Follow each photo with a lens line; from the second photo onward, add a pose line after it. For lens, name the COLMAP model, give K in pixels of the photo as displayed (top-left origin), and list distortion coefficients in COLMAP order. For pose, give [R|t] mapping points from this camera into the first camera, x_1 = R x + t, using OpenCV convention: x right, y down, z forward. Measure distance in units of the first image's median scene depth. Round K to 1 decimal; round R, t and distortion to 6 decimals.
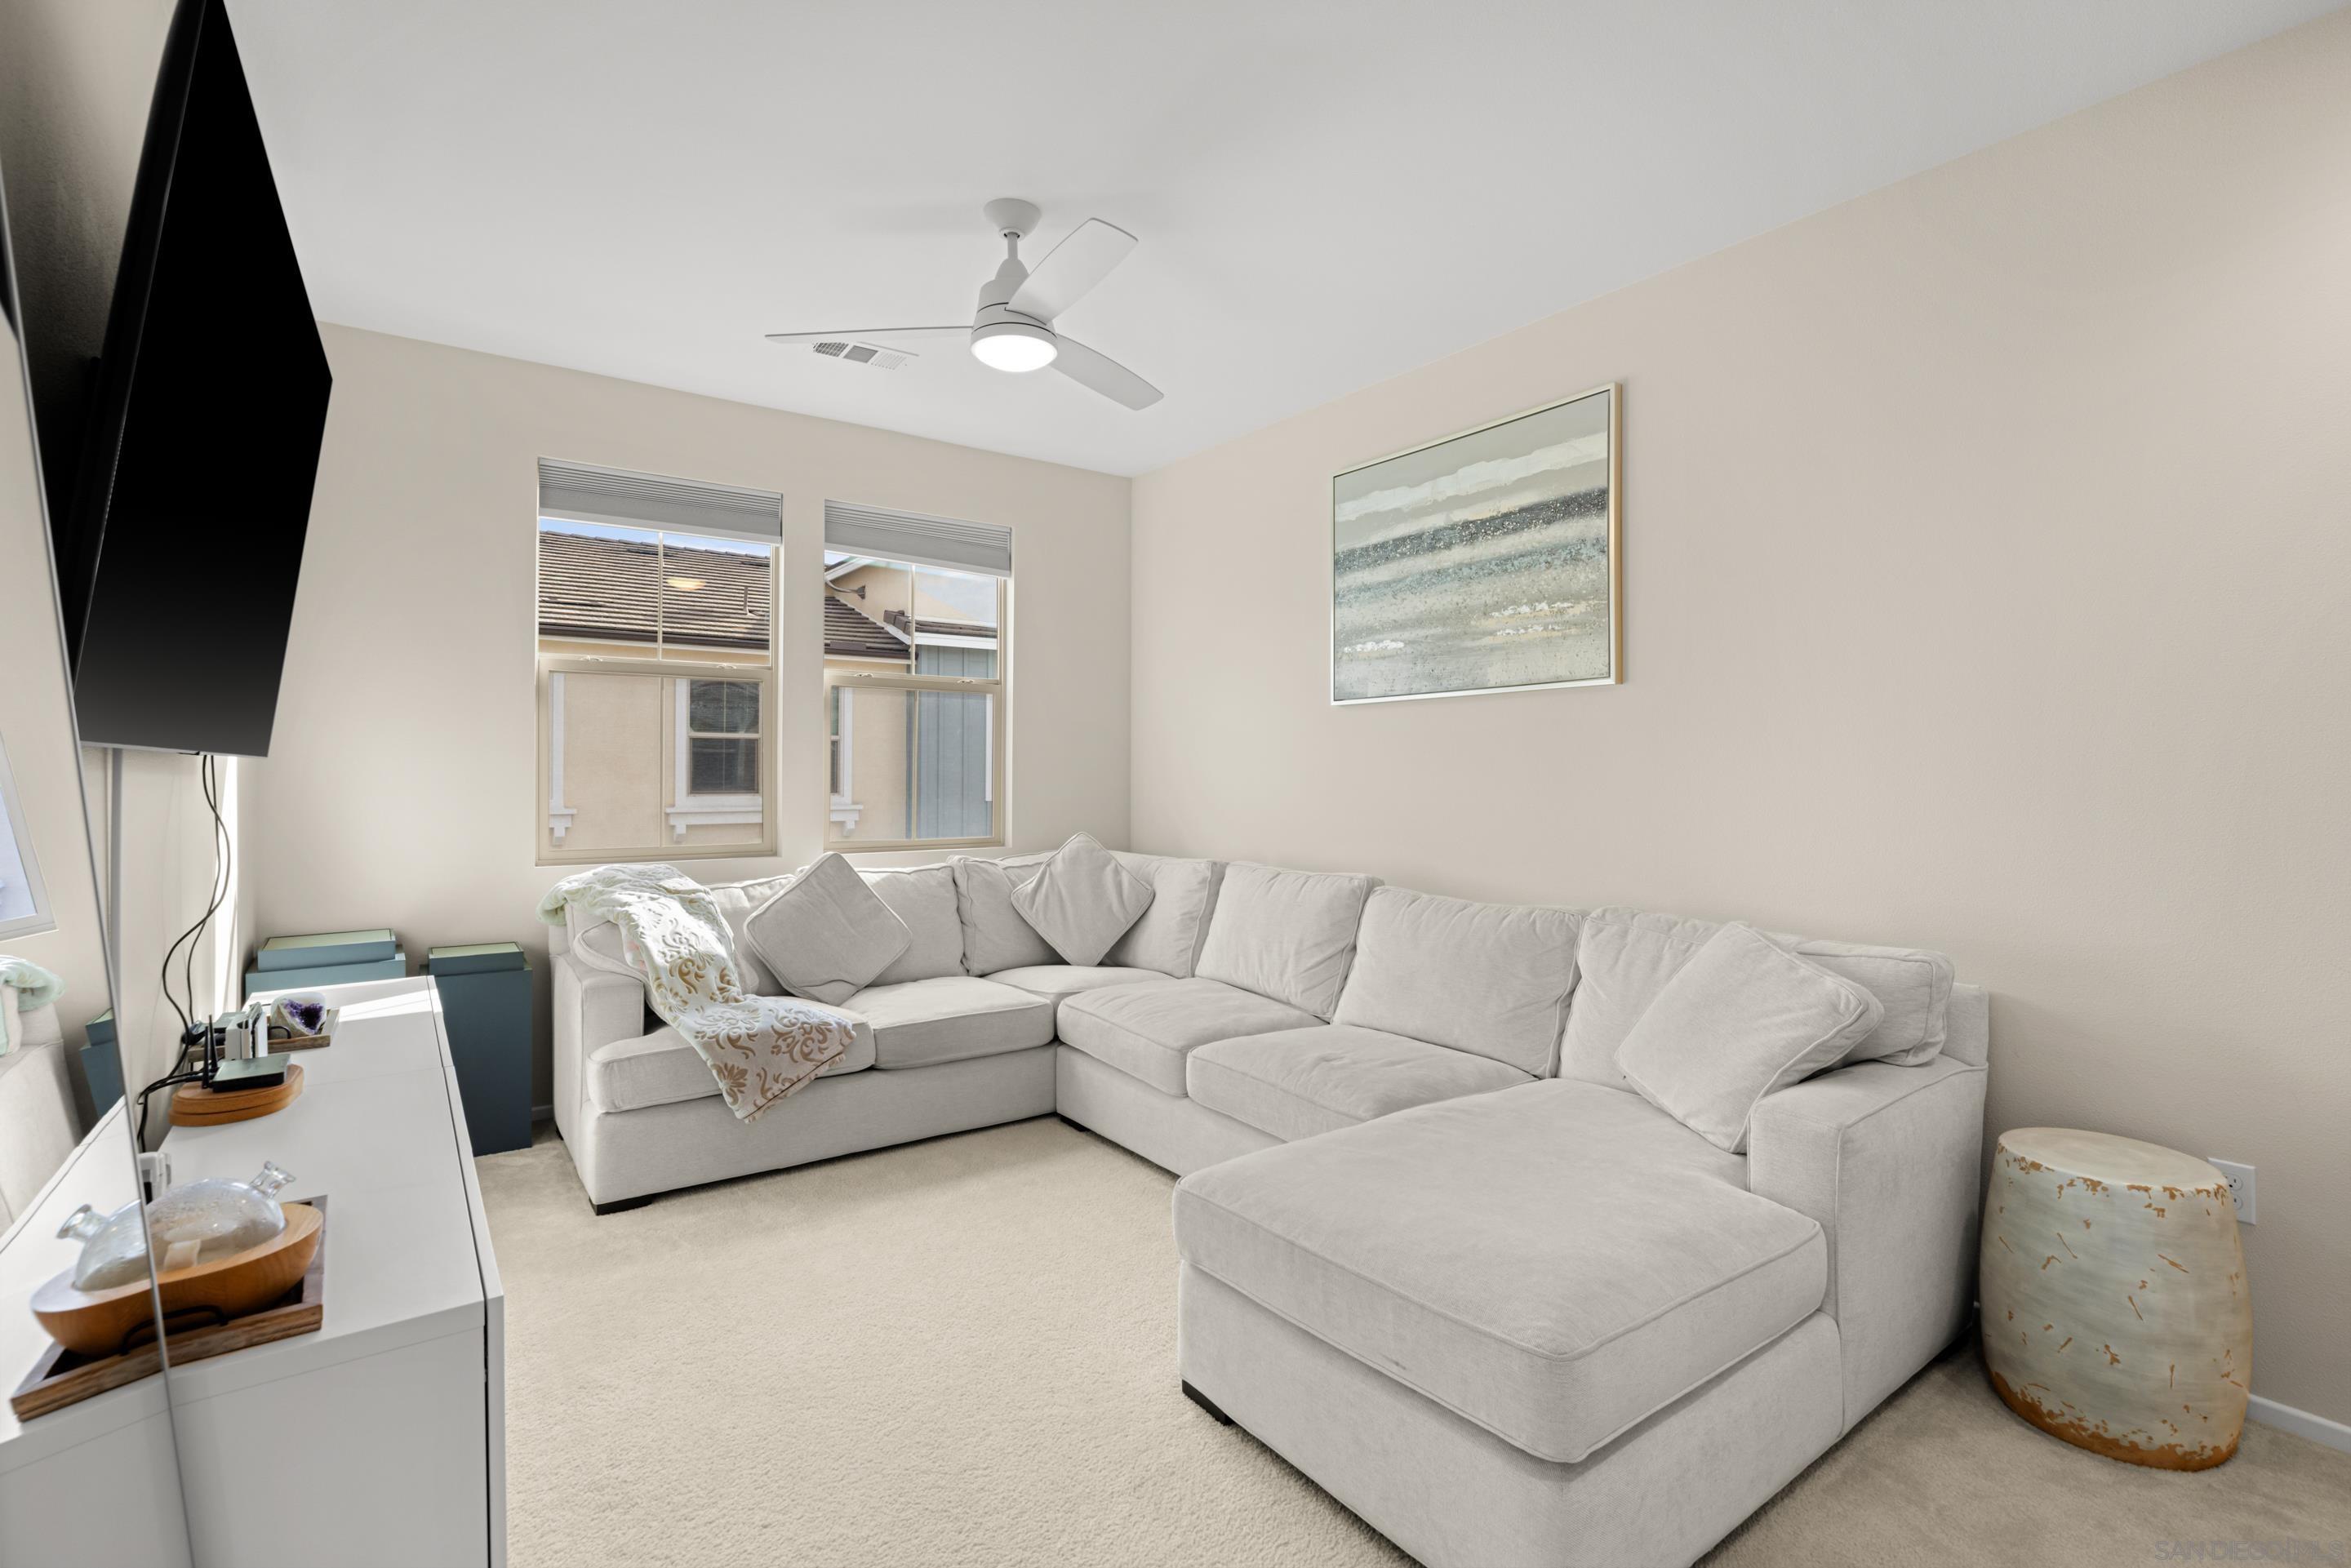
lens RADIAL K [[1099.3, 0, 1180.7], [0, 1099.3, 779.5], [0, 0, 1]] dist [-0.003152, -0.000605]
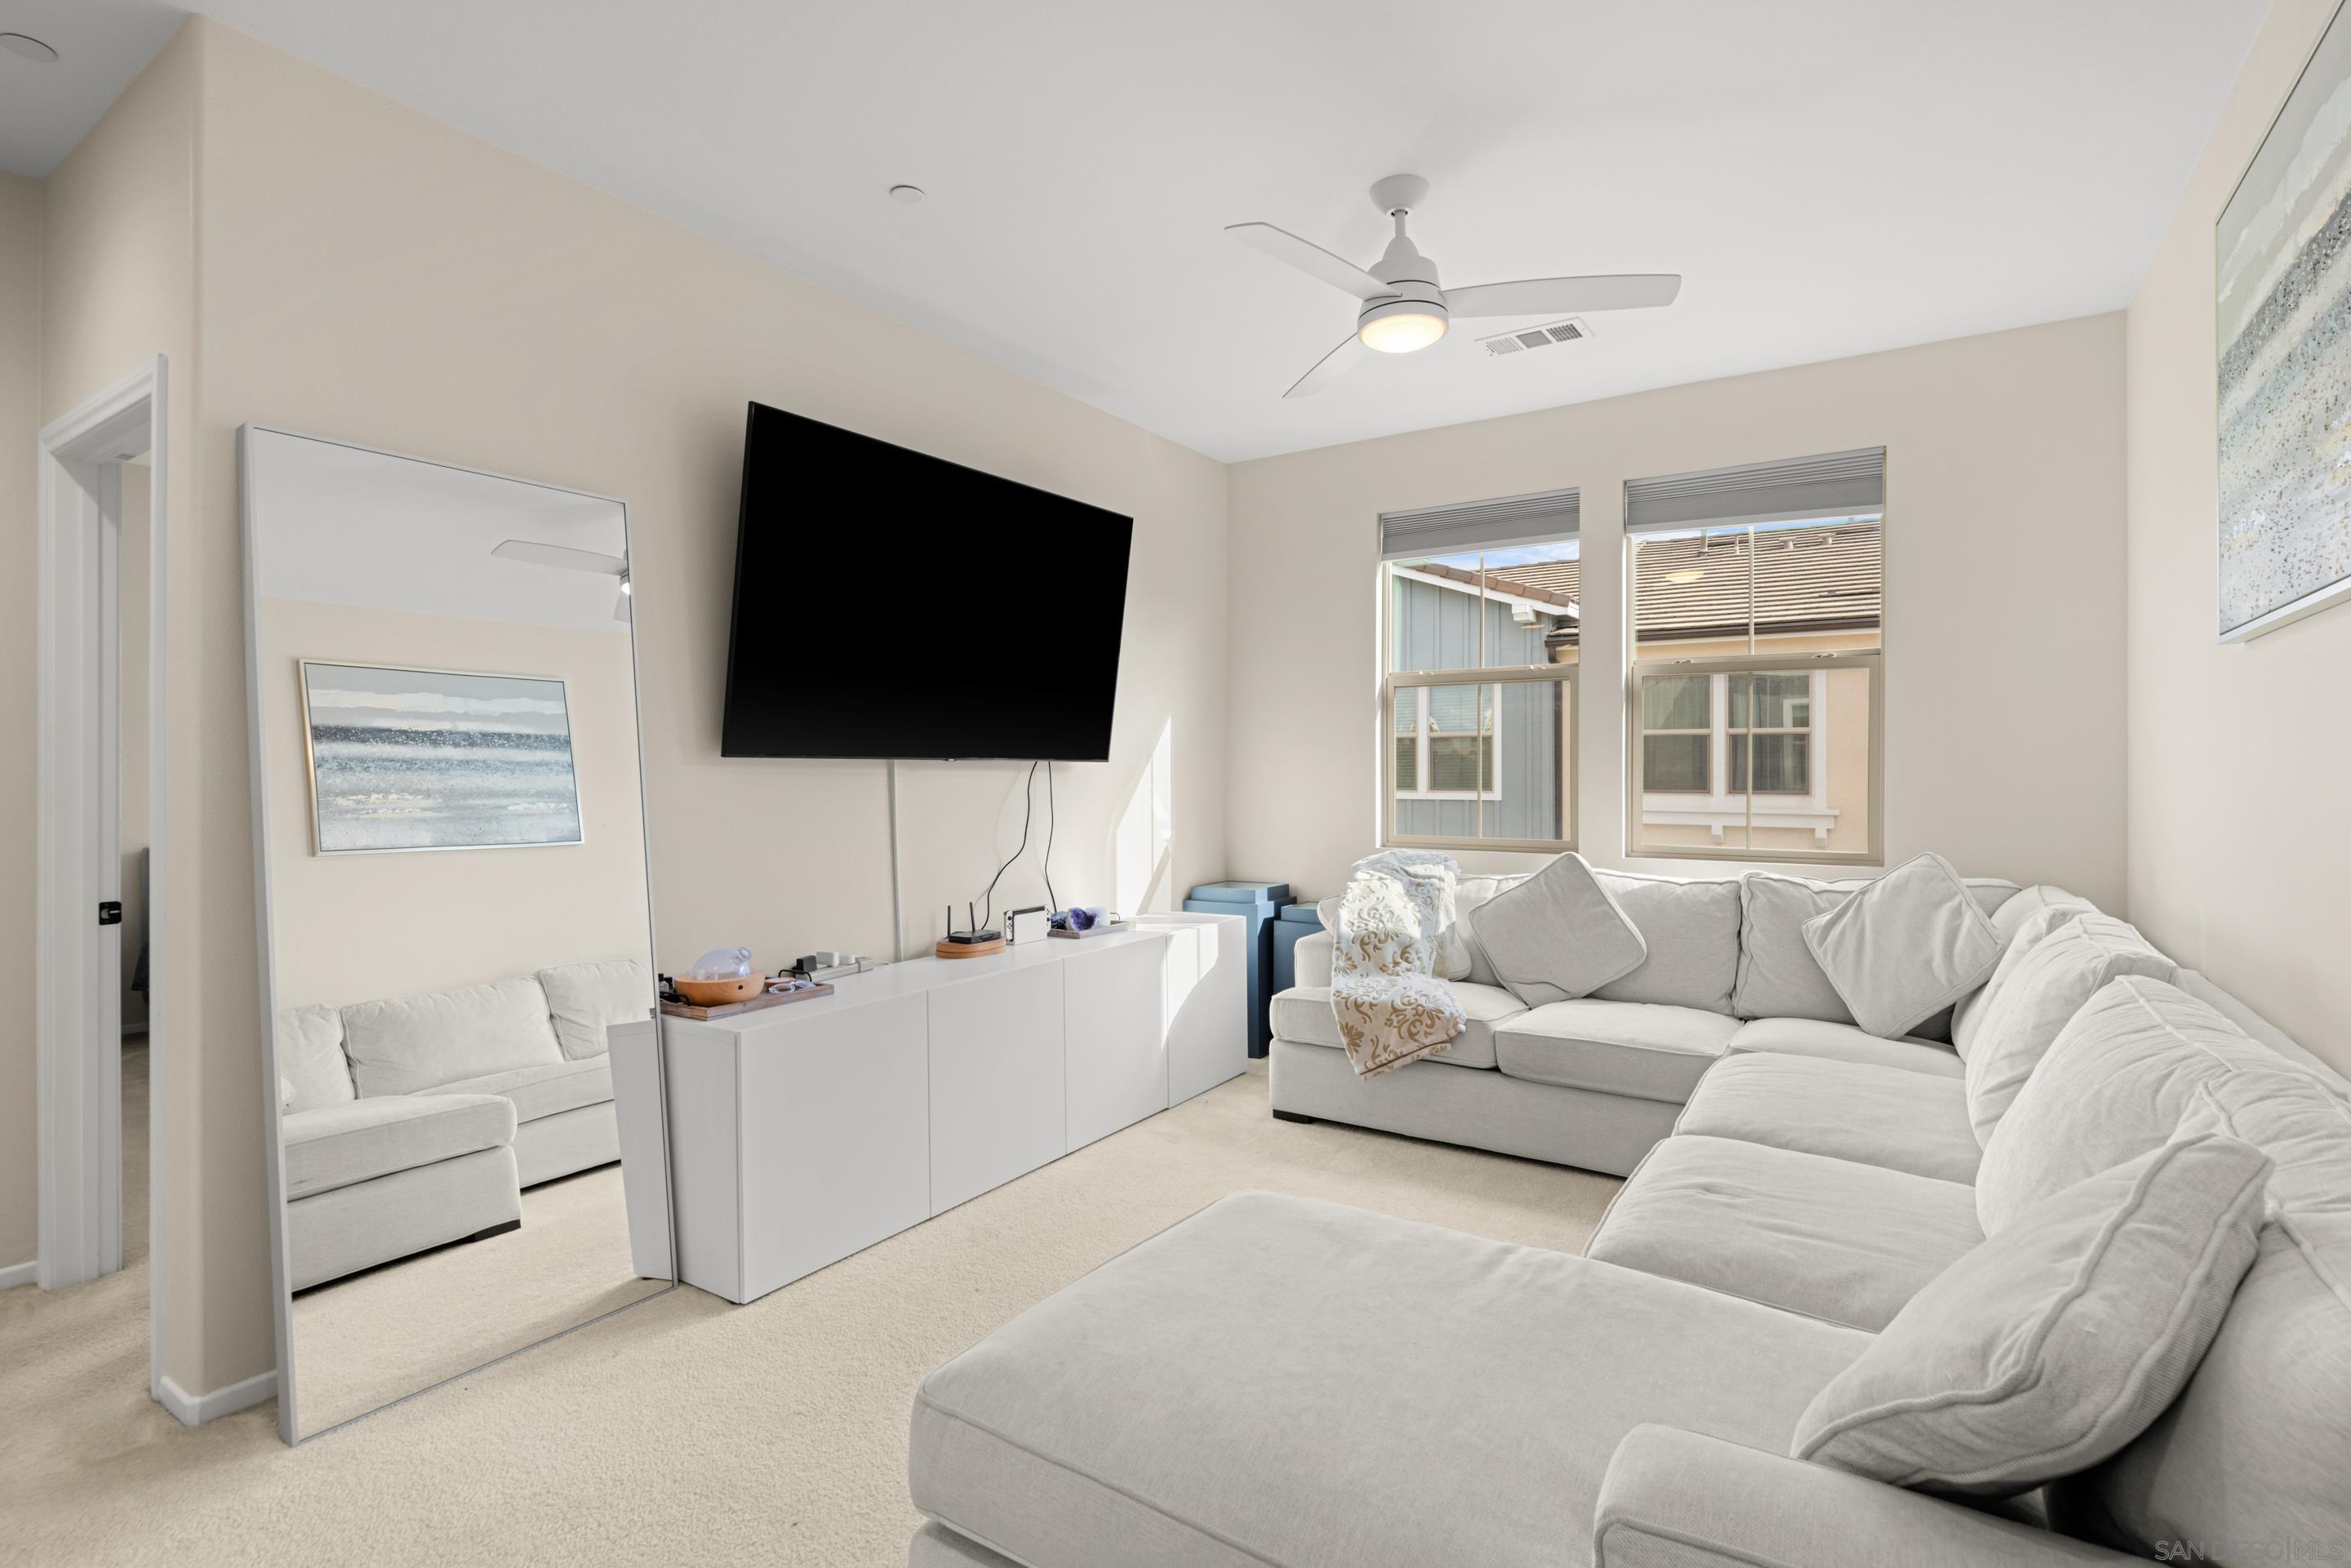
lens RADIAL K [[1145.3, 0, 1172.2], [0, 1145.3, 778.5], [0, 0, 1]] dist [-0.007750, 0.001353]
pose [[0.332857, 0.004243, -0.942968, 0.562953], [-0.005738, 0.999980, 0.002474, 0.000766], [0.942960, 0.004587, 0.332875, 0.367783]]
